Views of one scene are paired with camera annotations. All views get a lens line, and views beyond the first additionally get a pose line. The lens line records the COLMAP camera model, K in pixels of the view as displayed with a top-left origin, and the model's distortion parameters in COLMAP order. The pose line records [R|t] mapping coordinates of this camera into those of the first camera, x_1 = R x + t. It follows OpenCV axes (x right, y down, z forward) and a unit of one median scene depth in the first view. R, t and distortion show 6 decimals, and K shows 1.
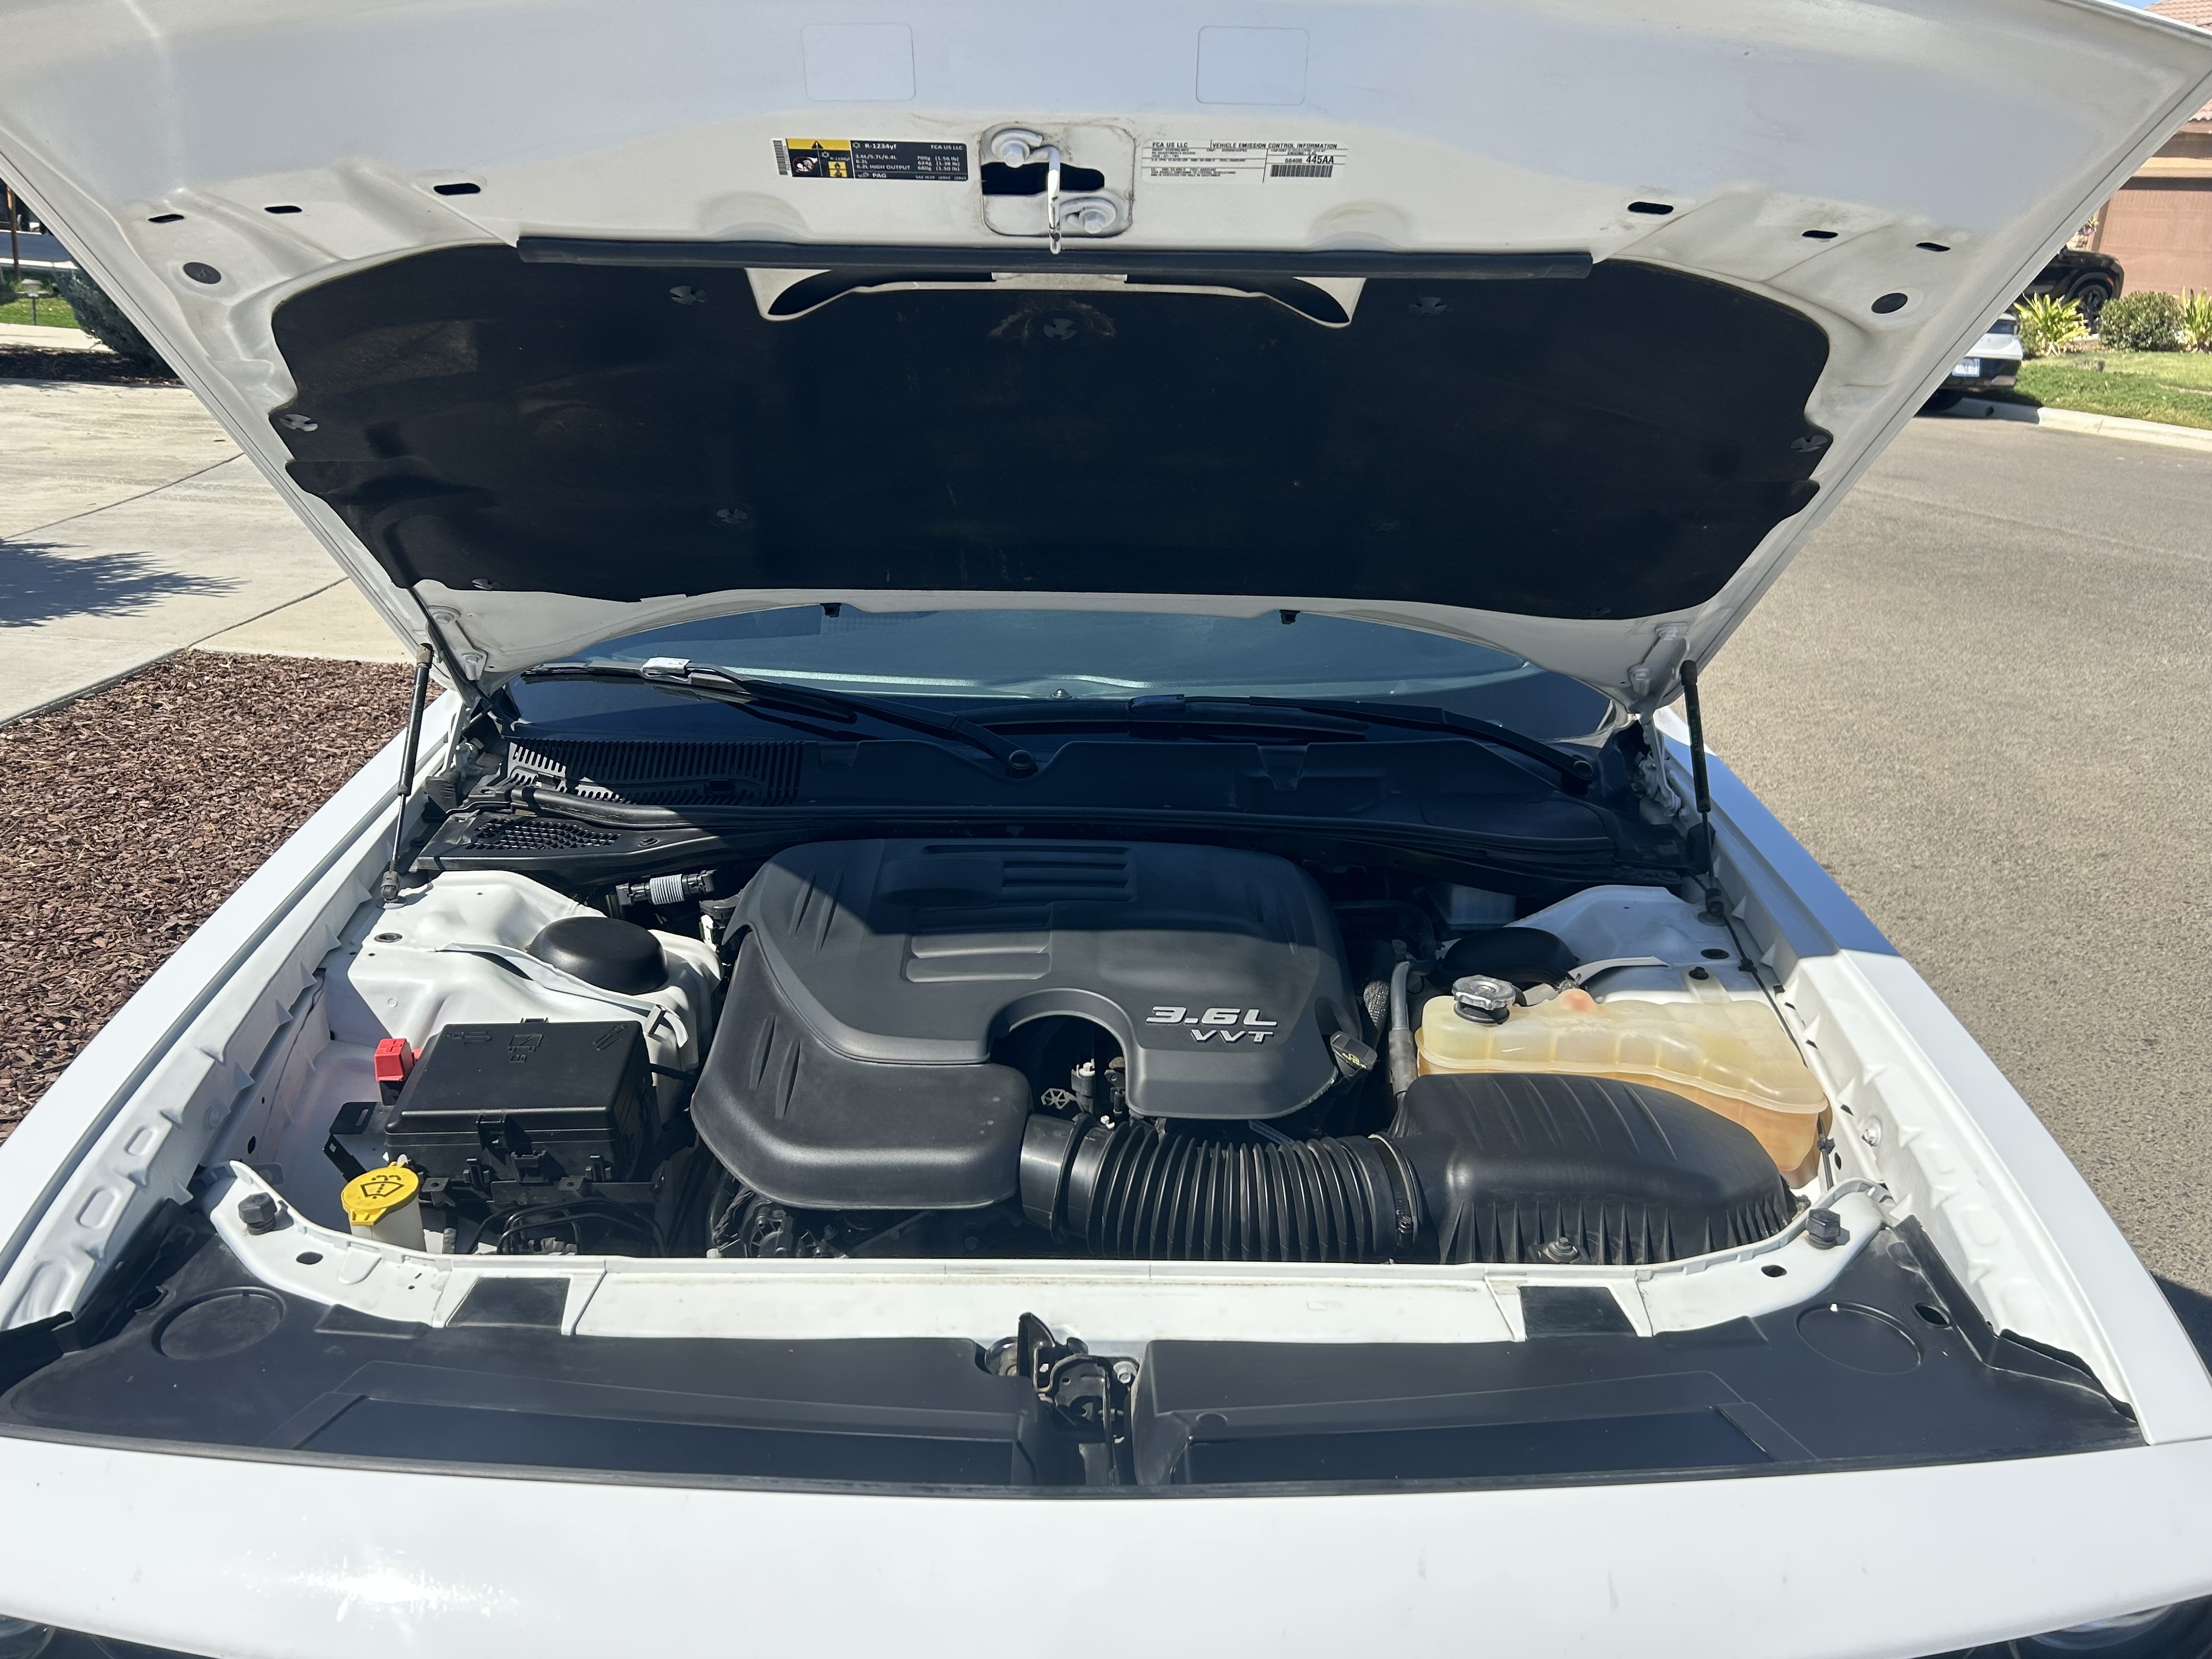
lens RADIAL K [[1721.7, 0, 1108.6], [0, 1721.7, 832.1], [0, 0, 1]] dist [0.032773, -0.044916]
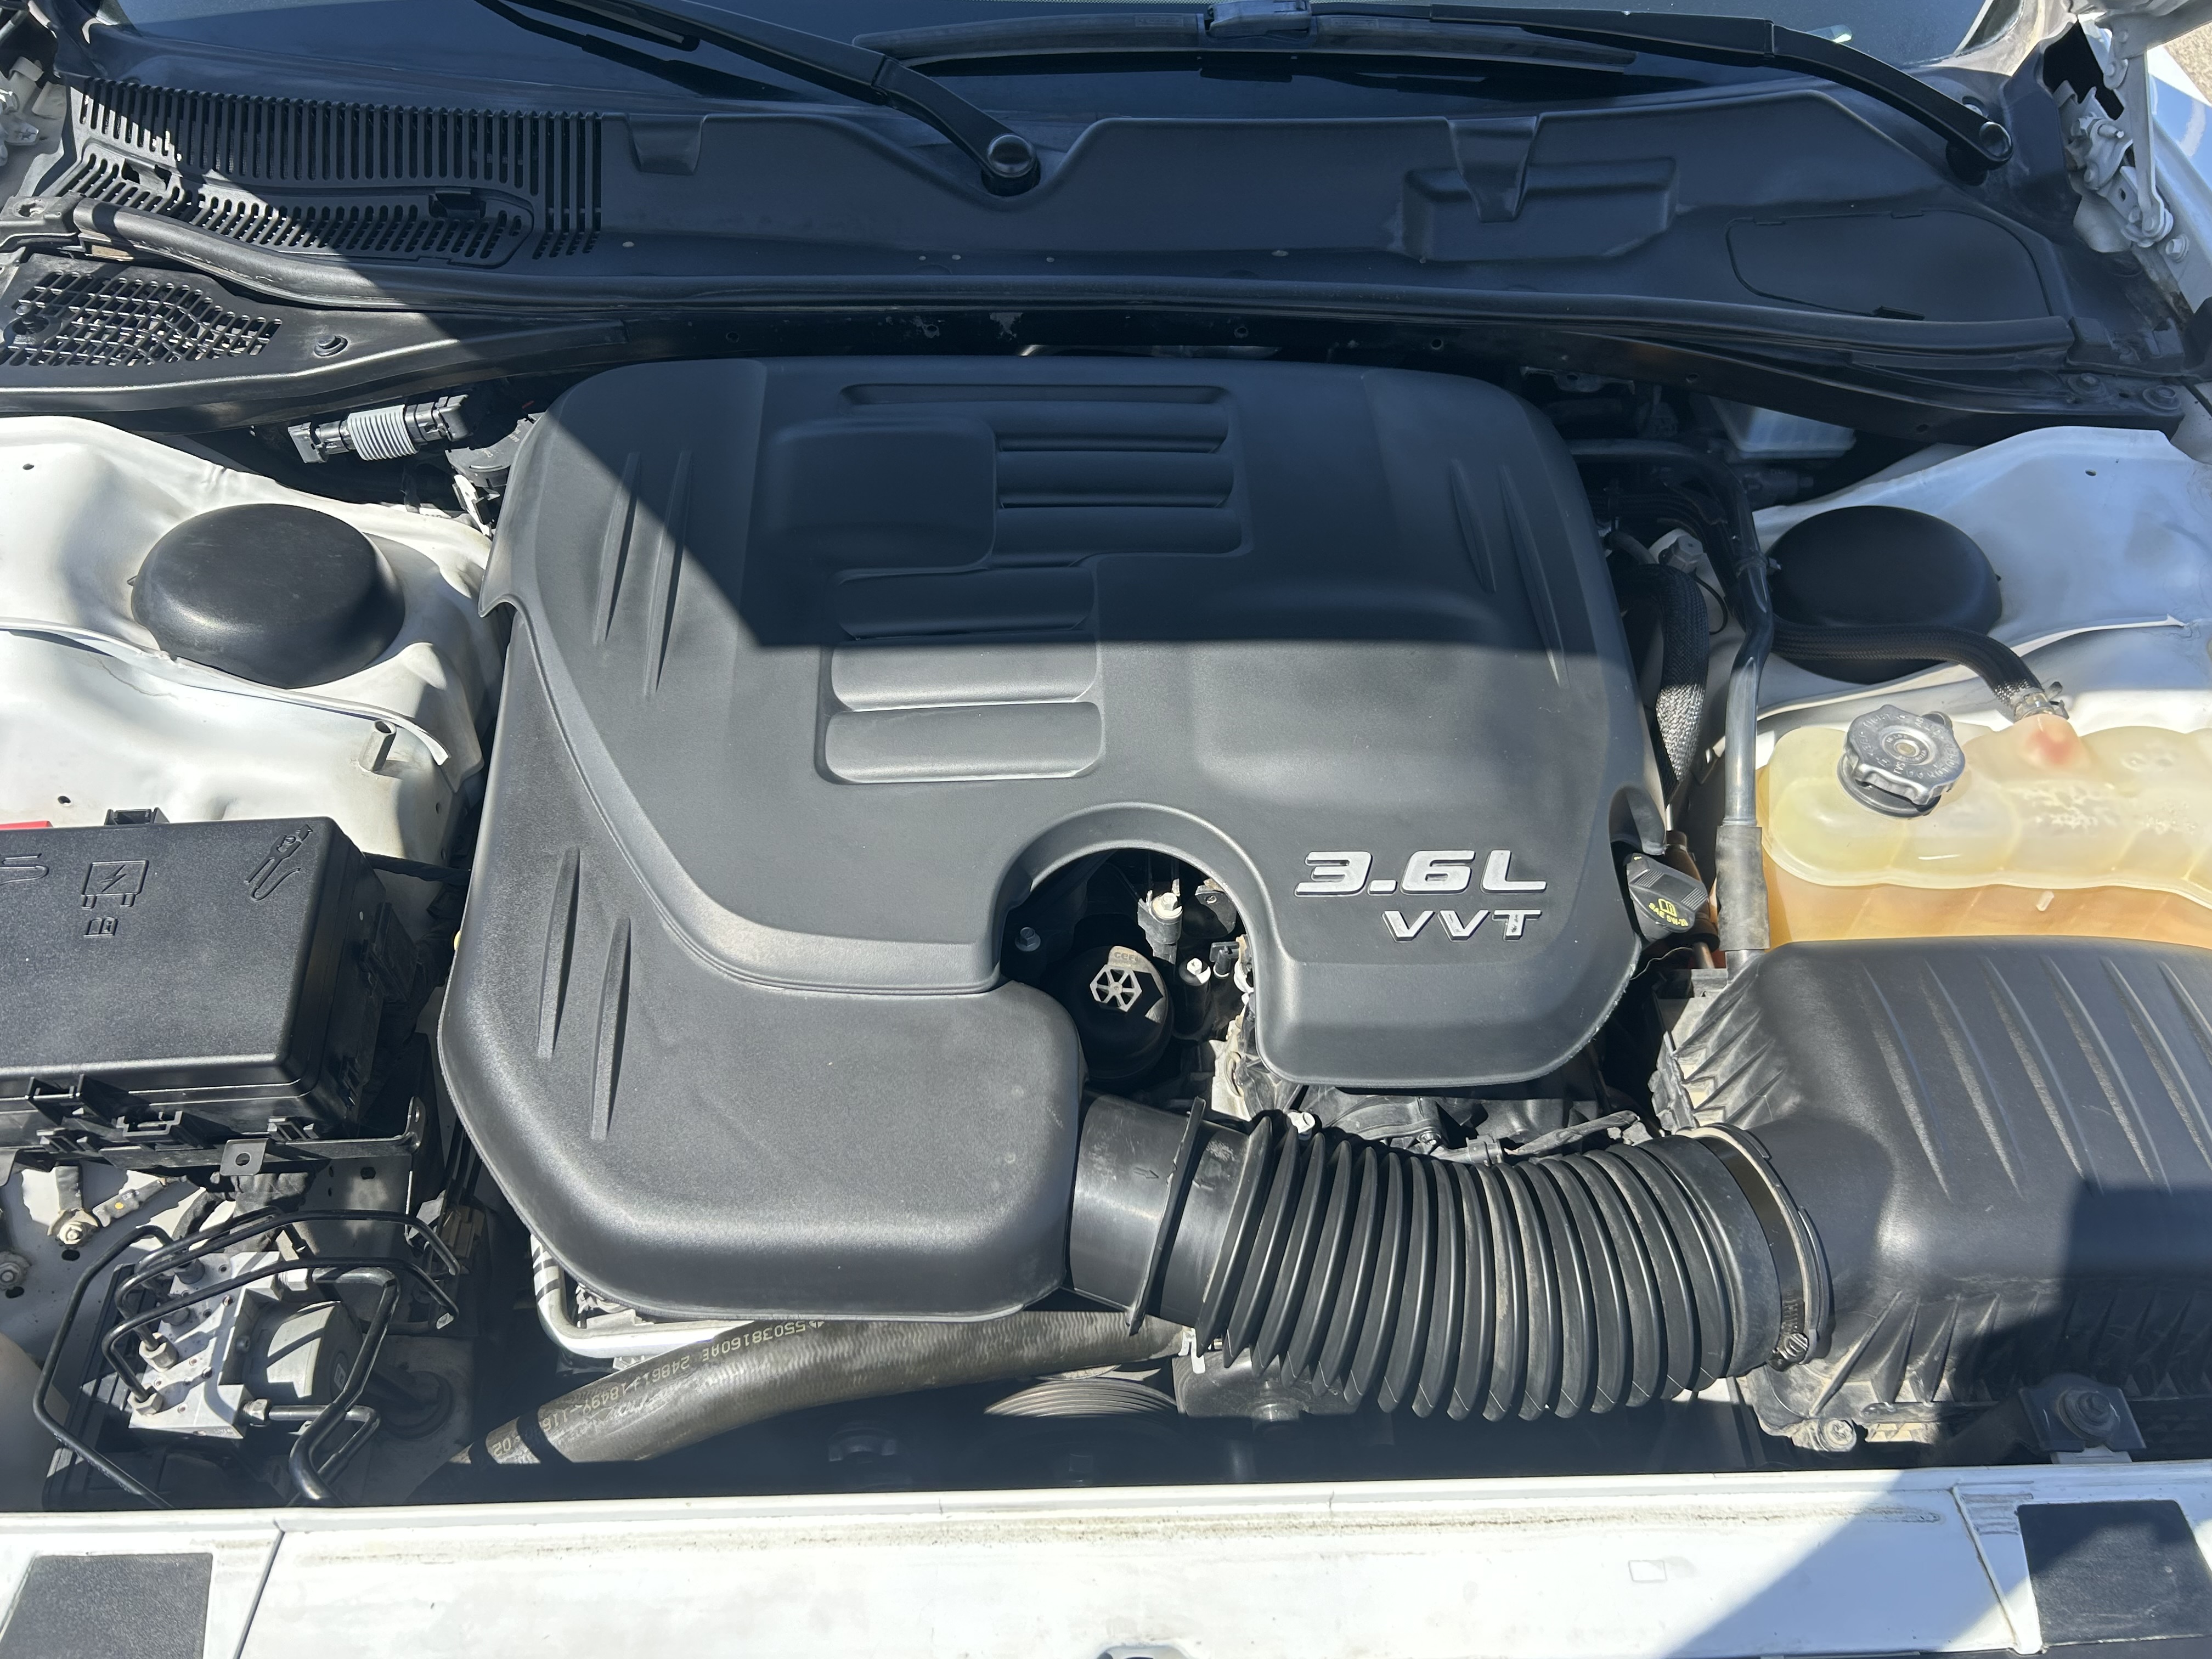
lens RADIAL K [[1721.7, 0, 1096.4], [0, 1721.7, 840.0], [0, 0, 1]] dist [0.032773, -0.044916]
pose [[0.999681, -0.008894, 0.023634, -0.044781], [-0.003671, 0.874796, 0.484478, -0.135992], [-0.024983, -0.484410, 0.874484, 0.491649]]
